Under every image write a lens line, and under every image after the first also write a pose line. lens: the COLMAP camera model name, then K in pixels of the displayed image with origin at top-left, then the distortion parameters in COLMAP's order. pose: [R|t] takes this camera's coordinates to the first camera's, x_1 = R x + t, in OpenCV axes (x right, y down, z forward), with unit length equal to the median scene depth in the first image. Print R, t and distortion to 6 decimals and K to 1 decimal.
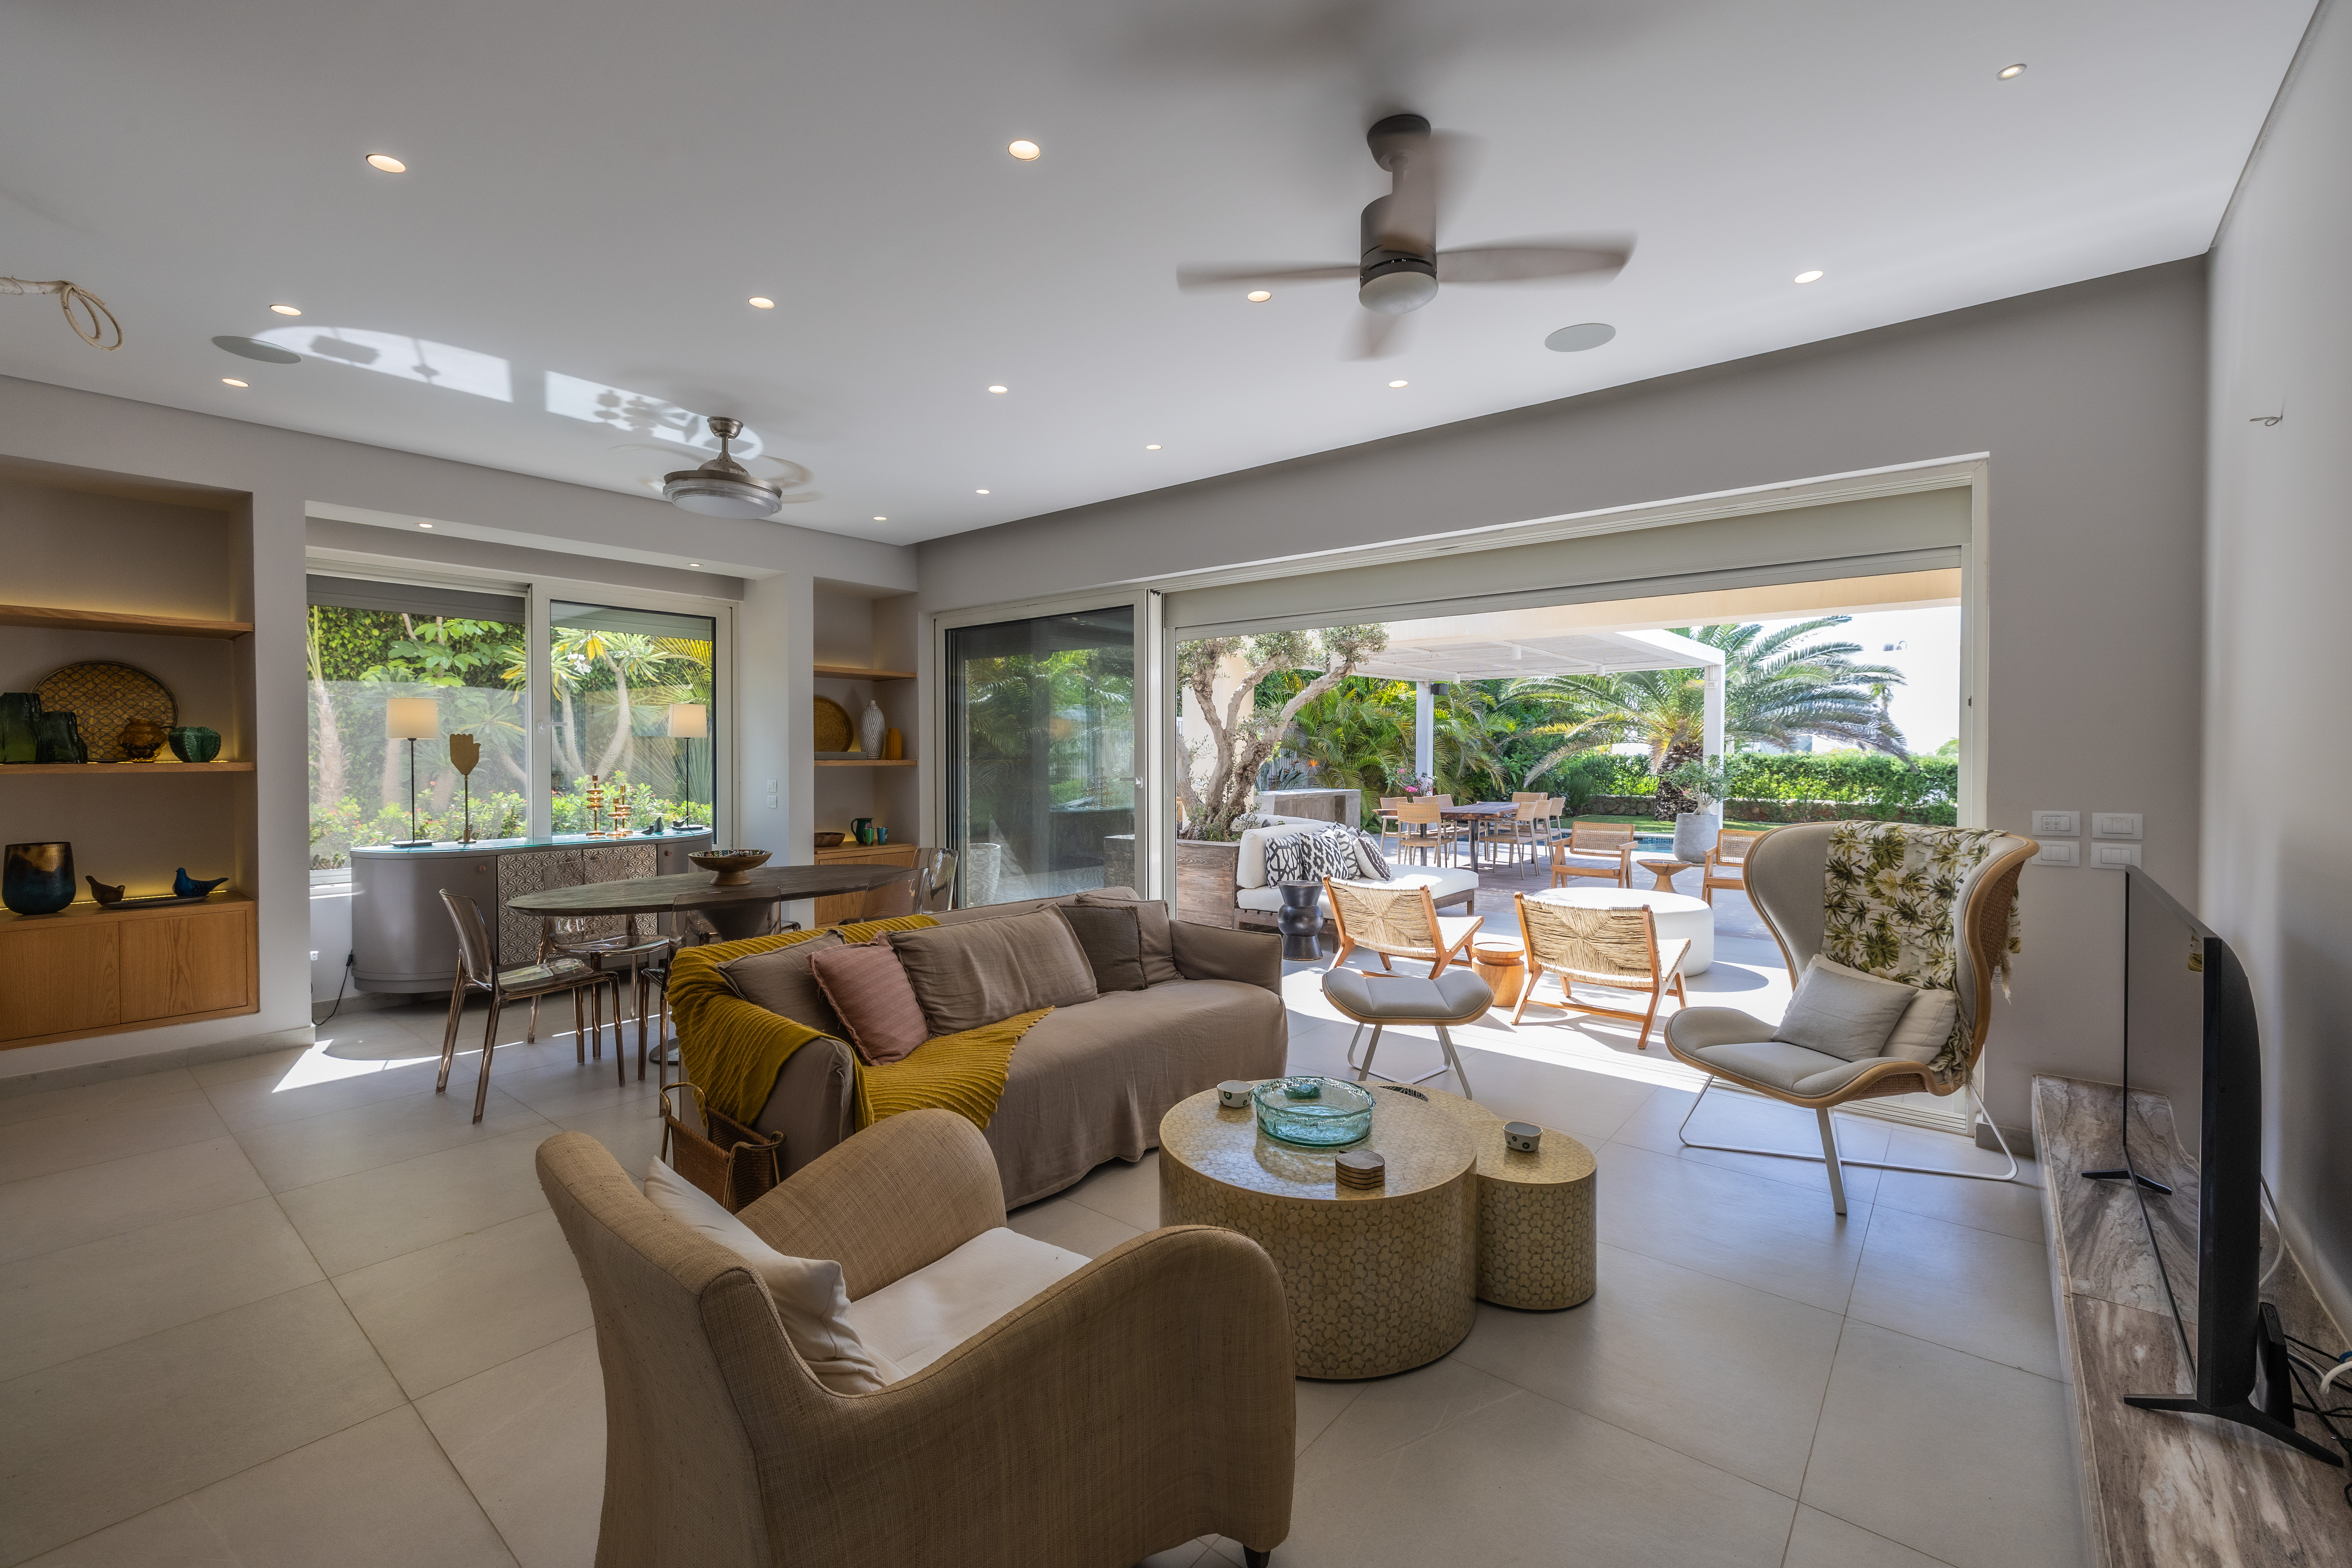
lens RADIAL K [[990.7, 0, 1176.1], [0, 990.7, 768.9], [0, 0, 1]] dist [-0.000811, -0.000123]
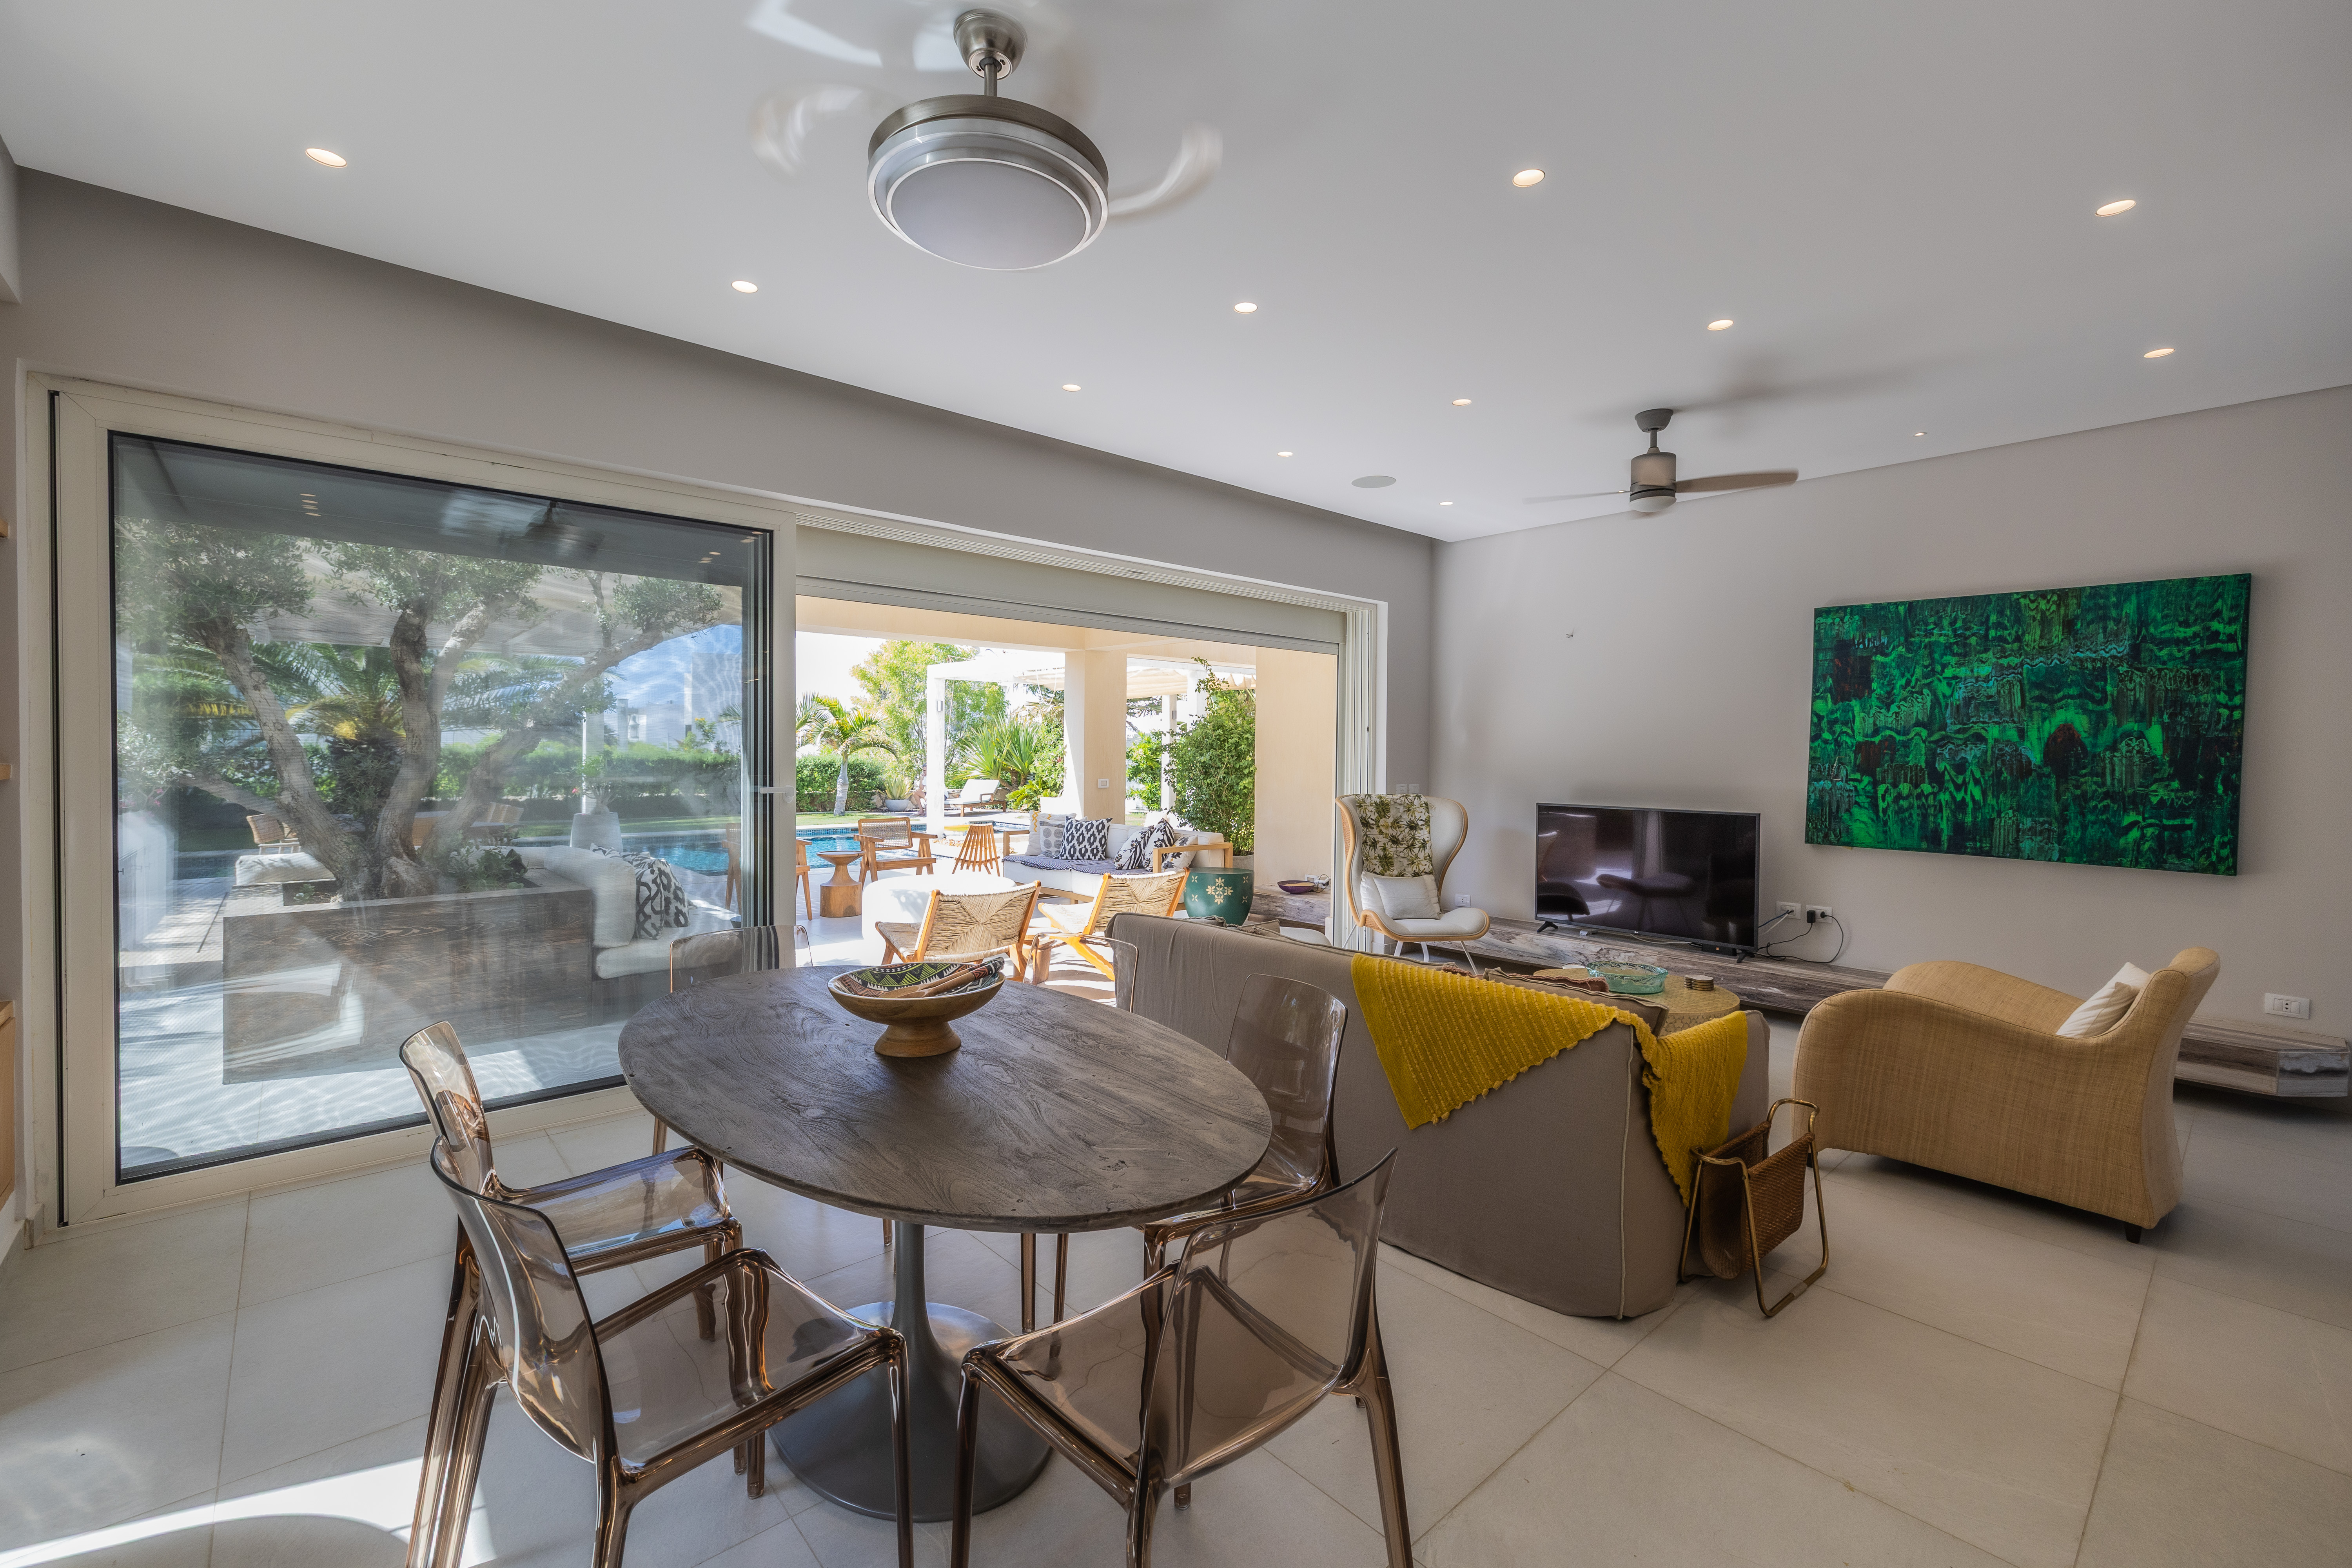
lens RADIAL K [[990.7, 0, 1176.1], [0, 990.7, 768.9], [0, 0, 1]] dist [-0.000811, -0.000123]
pose [[0.151517, -0.014190, 0.988353, -1.155151], [0.007980, 0.999882, 0.013132, -0.018826], [-0.988423, 0.005898, 0.151612, 1.089728]]
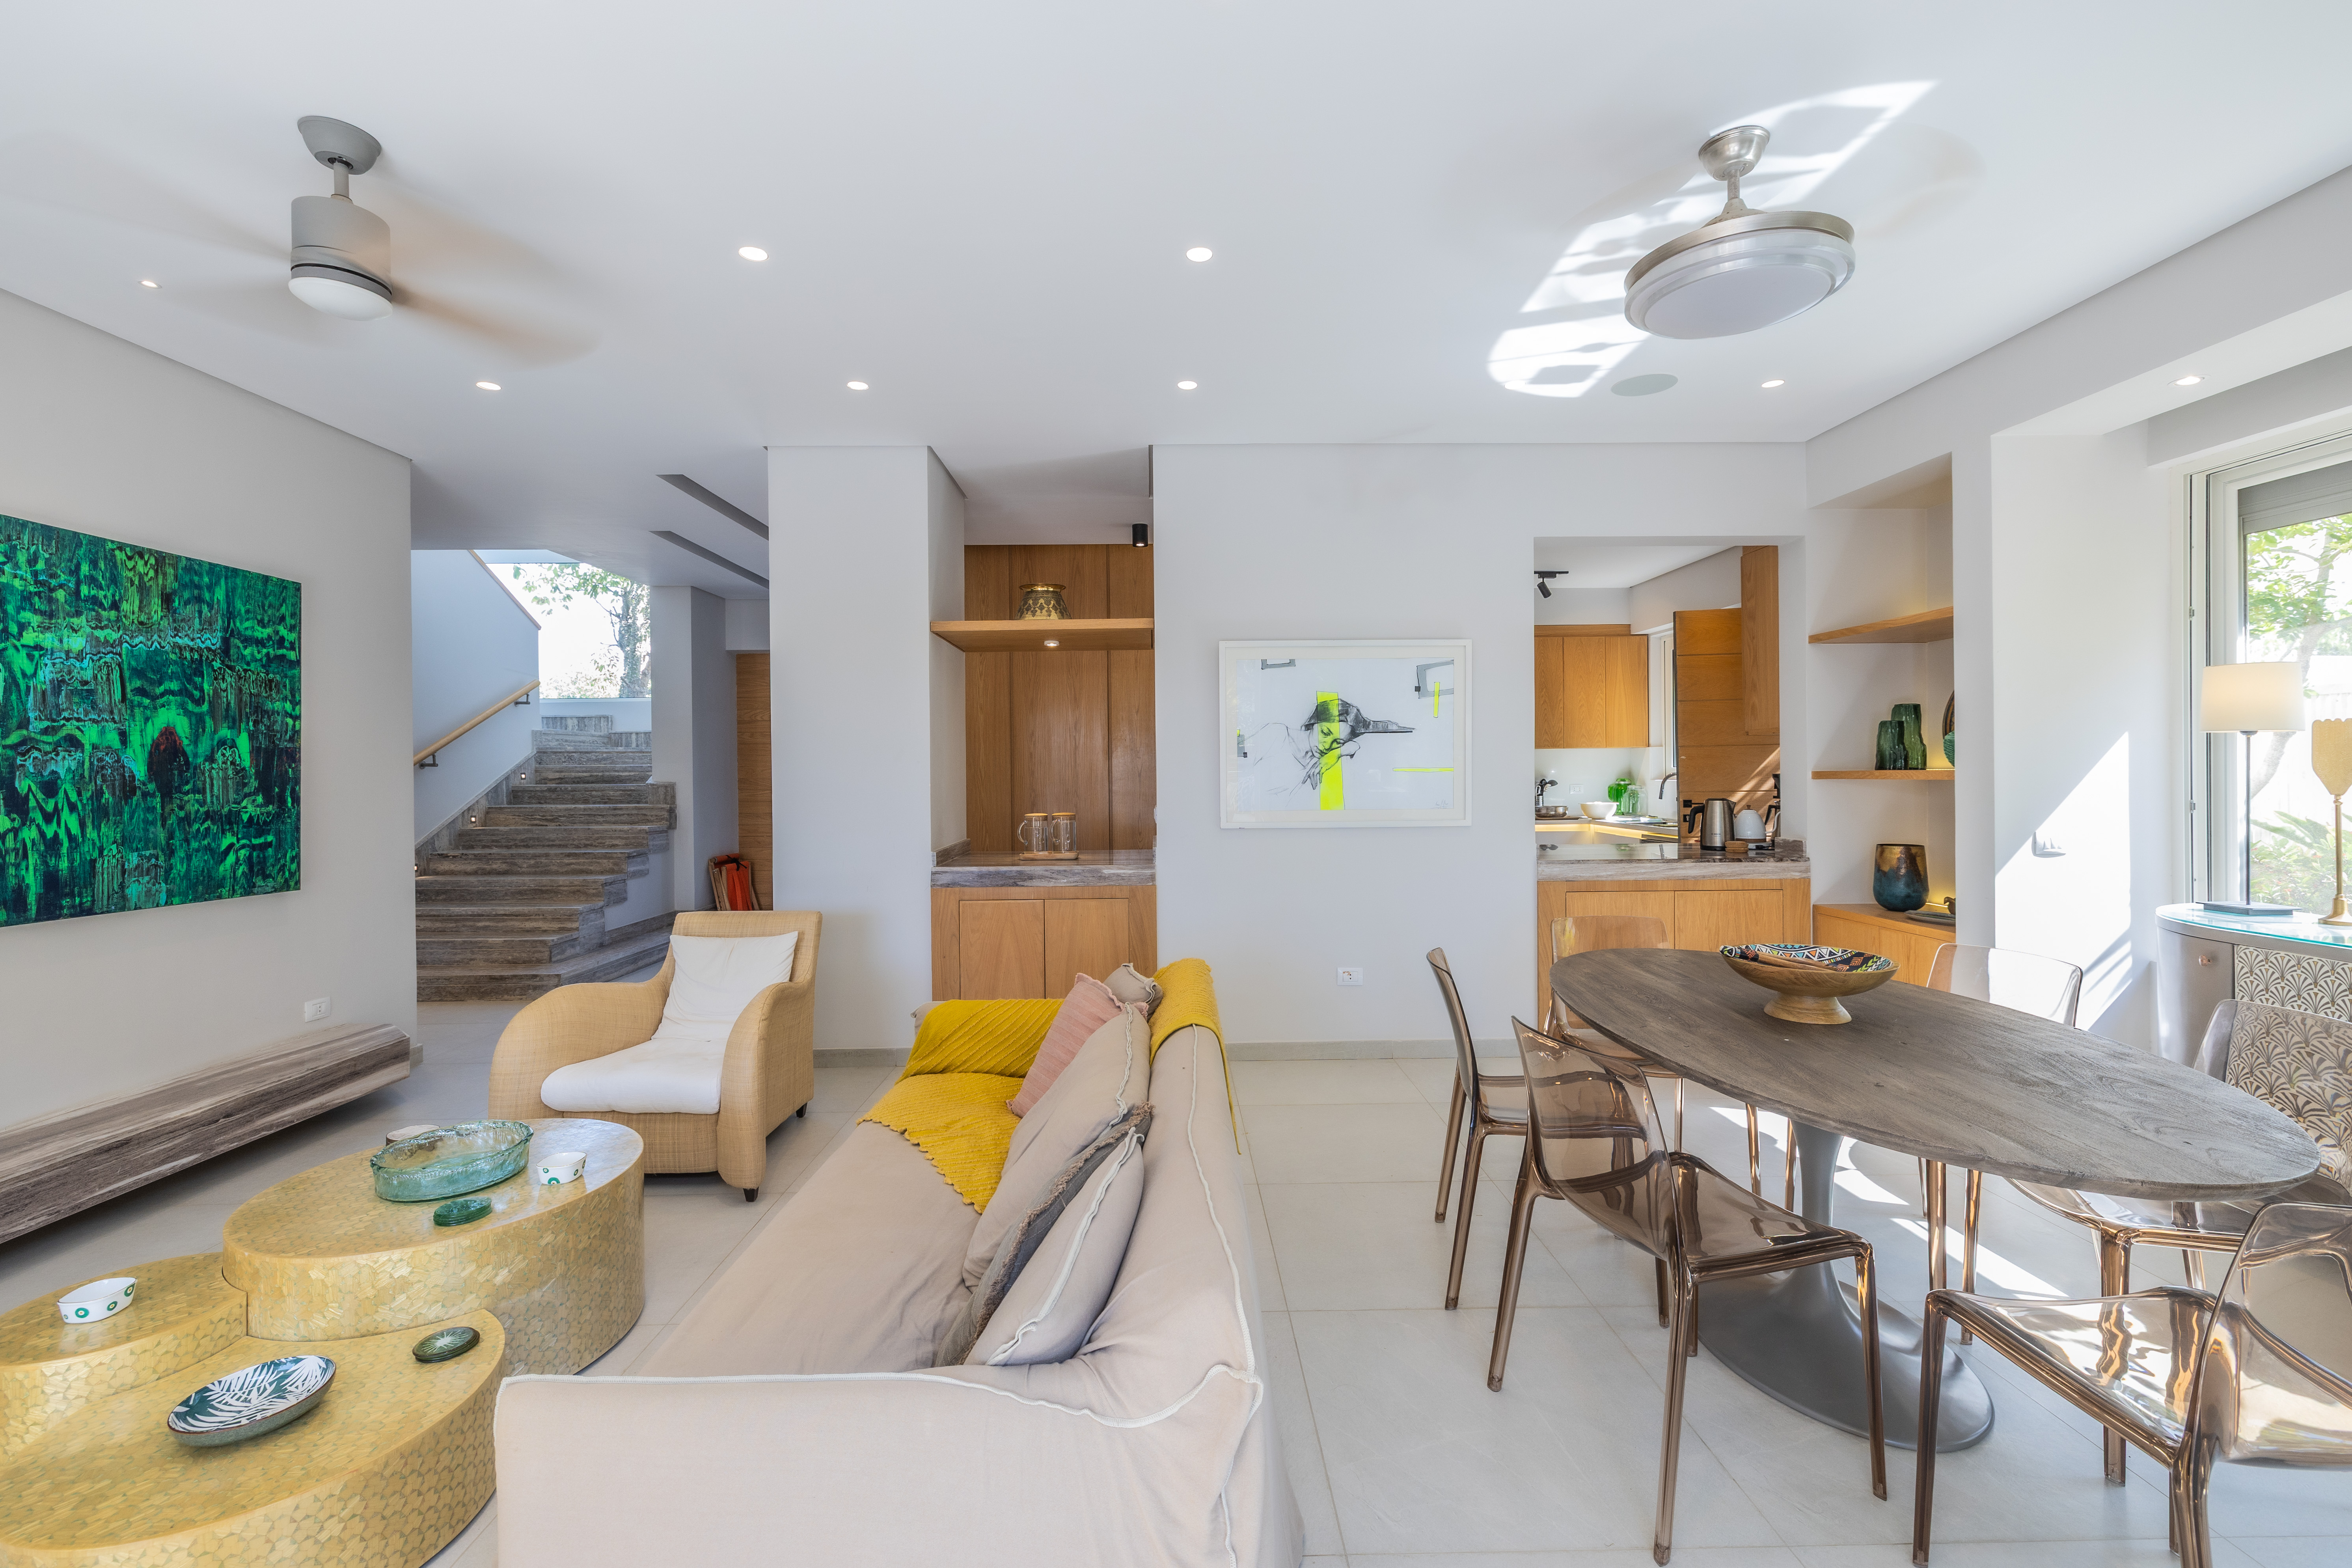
lens RADIAL K [[990.7, 0, 1176.1], [0, 990.7, 768.9], [0, 0, 1]] dist [-0.000811, -0.000123]
pose [[-0.762460, 0.006672, -0.647000, 0.144965], [-0.002226, 0.999914, 0.012935, -0.023809], [0.647031, 0.011303, -0.762380, 1.554565]]
